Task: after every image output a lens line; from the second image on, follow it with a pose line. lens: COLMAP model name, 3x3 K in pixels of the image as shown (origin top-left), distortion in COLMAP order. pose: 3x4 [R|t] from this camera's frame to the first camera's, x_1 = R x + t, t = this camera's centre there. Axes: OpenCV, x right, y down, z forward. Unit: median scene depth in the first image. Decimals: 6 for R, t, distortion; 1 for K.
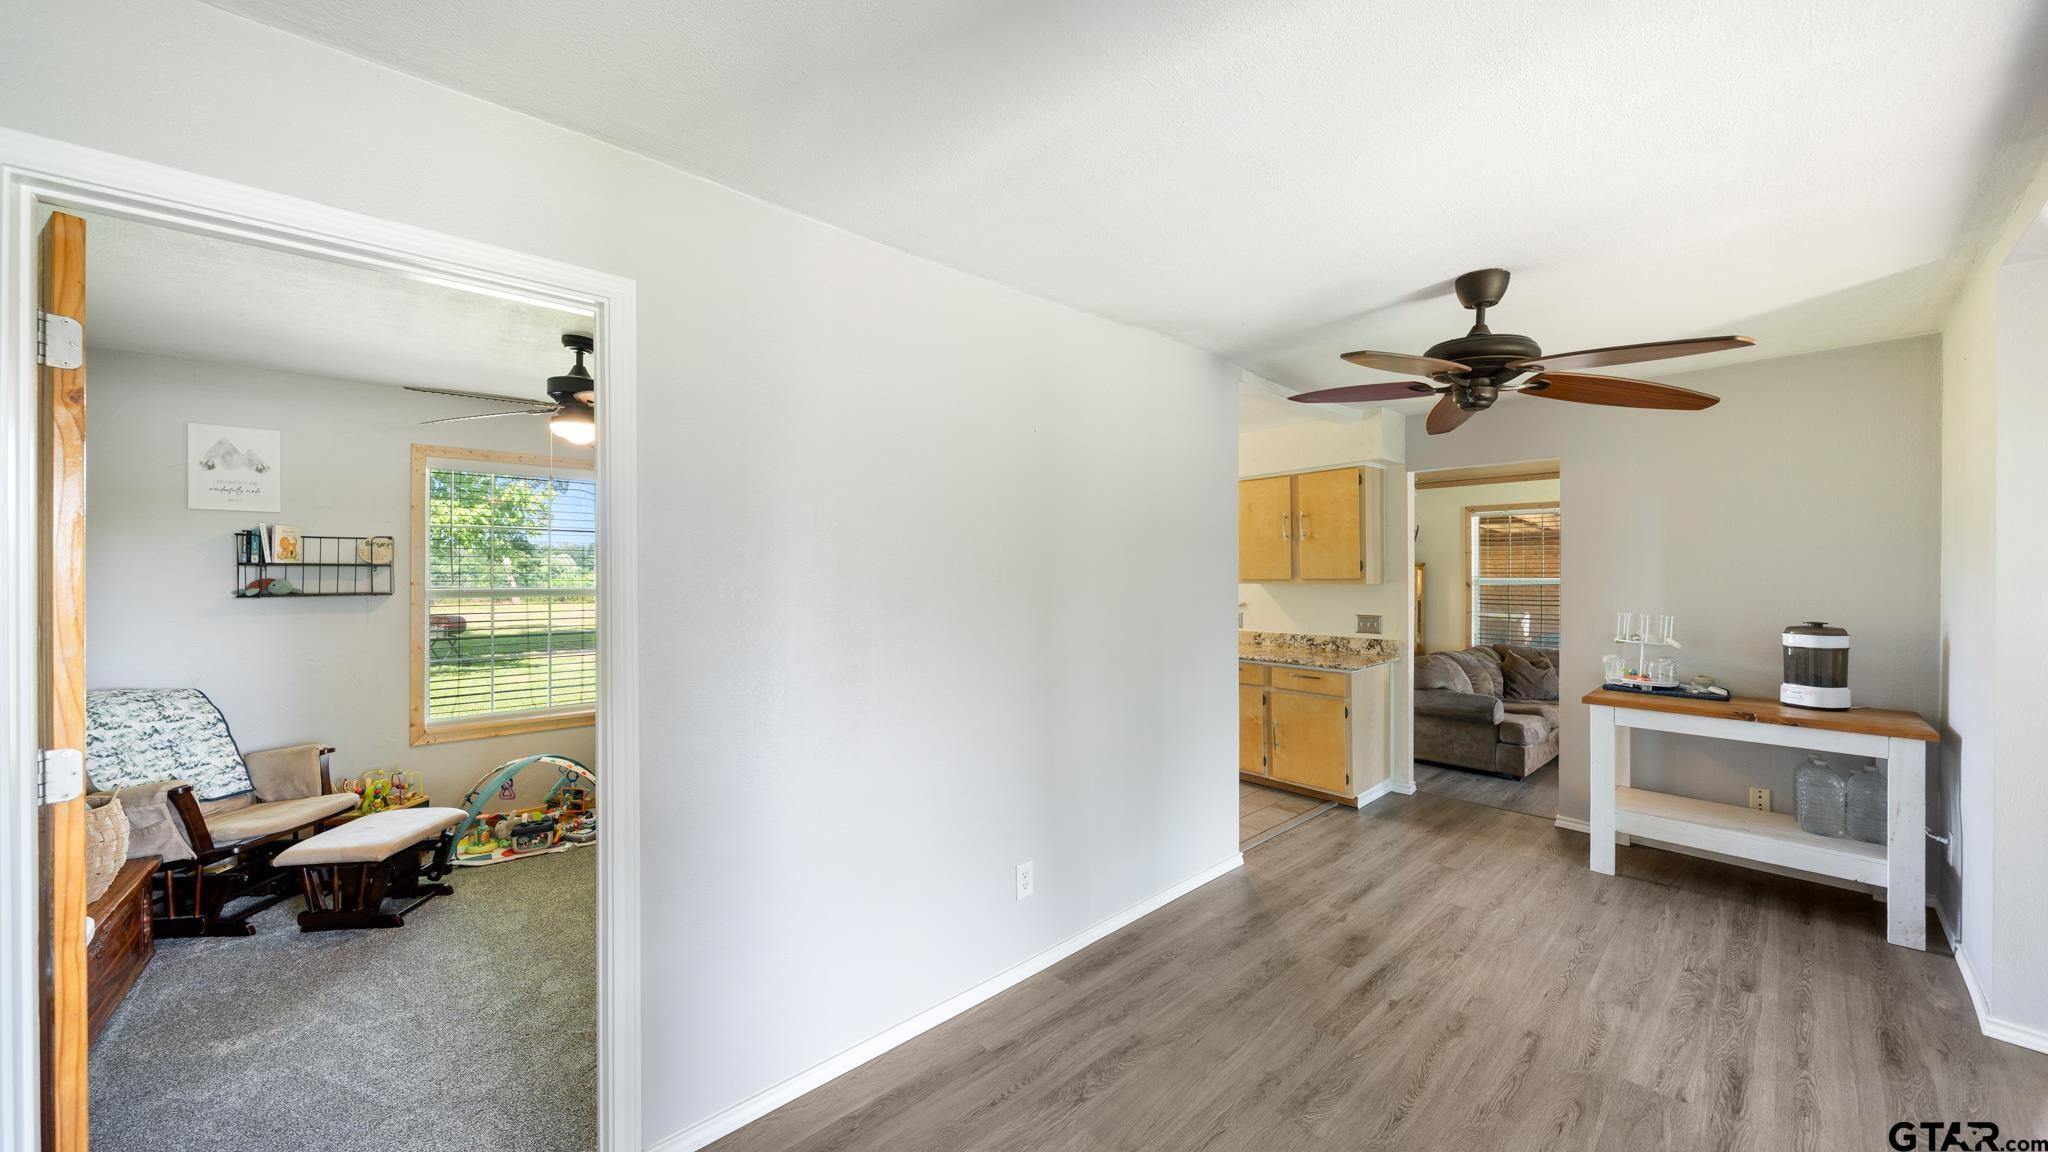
lens RADIAL K [[706.4, 0, 1027.9], [0, 706.4, 569.6], [0, 0, 1]] dist [-0.002794, -0.000268]
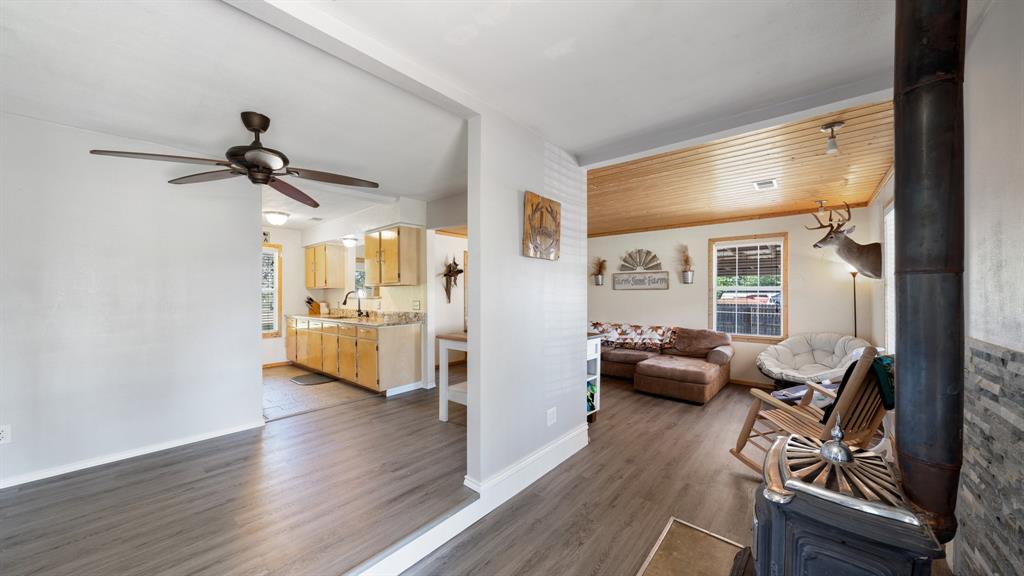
lens RADIAL K [[353.2, 0, 511.4], [0, 353.2, 290.2], [0, 0, 1]] dist [-0.002794, -0.000268]
pose [[0.991113, 0.003040, 0.132987, 1.135925], [-0.002855, 0.999995, -0.001580, 0.064371], [-0.132991, 0.001186, 0.991117, -0.063485]]
